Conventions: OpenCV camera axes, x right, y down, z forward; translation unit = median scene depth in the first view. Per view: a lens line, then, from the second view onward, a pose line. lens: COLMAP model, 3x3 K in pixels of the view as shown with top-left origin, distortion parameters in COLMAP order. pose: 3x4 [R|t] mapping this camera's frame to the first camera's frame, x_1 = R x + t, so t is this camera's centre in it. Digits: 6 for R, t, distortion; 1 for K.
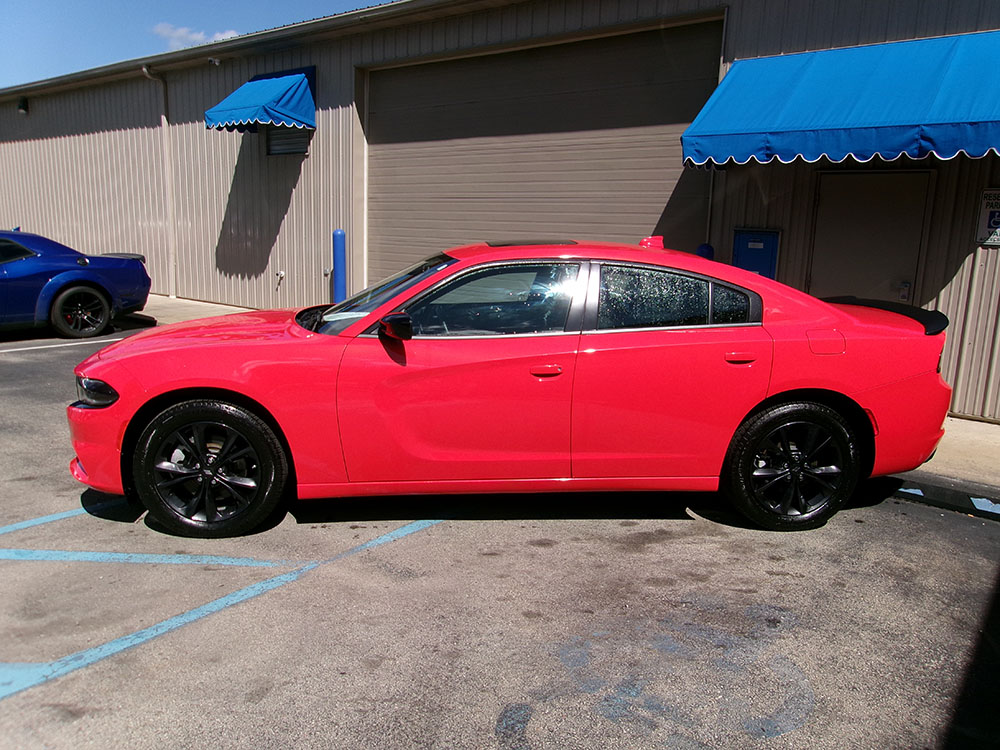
lens RADIAL K [[759.2, 0, 500.8], [0, 759.2, 378.3], [0, 0, 1]] dist [0.007239, 0.007628]
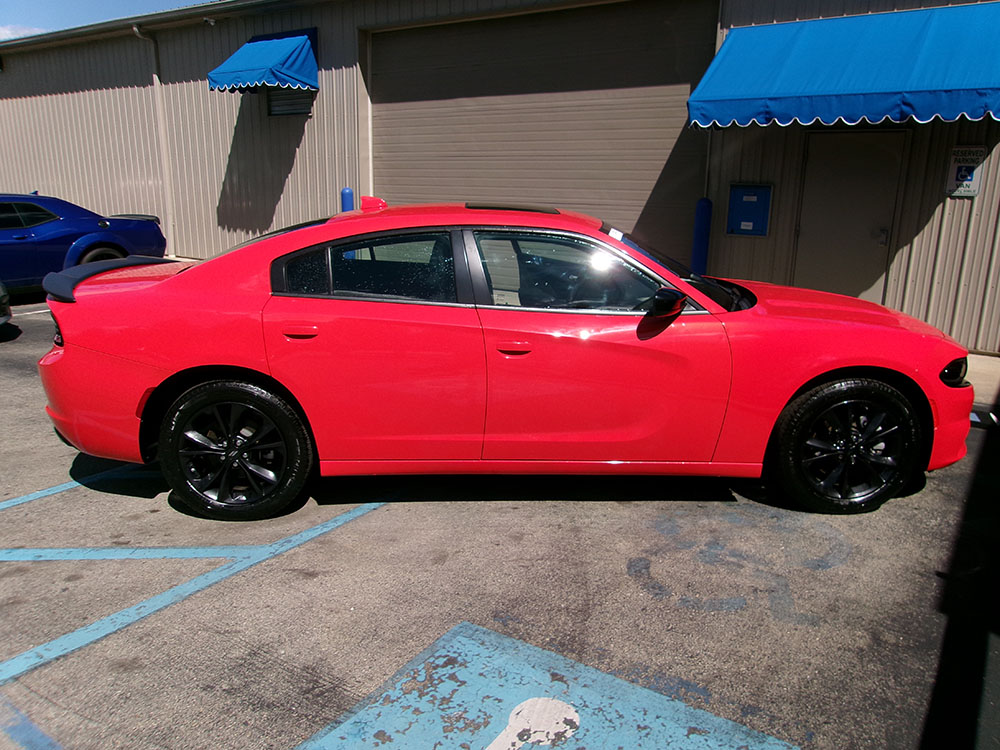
lens RADIAL K [[766.4, 0, 503.4], [0, 766.4, 373.7], [0, 0, 1]] dist [-0.020983, 0.059889]
pose [[0.997929, -0.029097, 0.057371, -0.067474], [0.025959, 0.998166, 0.054691, 0.006613], [-0.058857, -0.053088, 0.996854, -0.073871]]
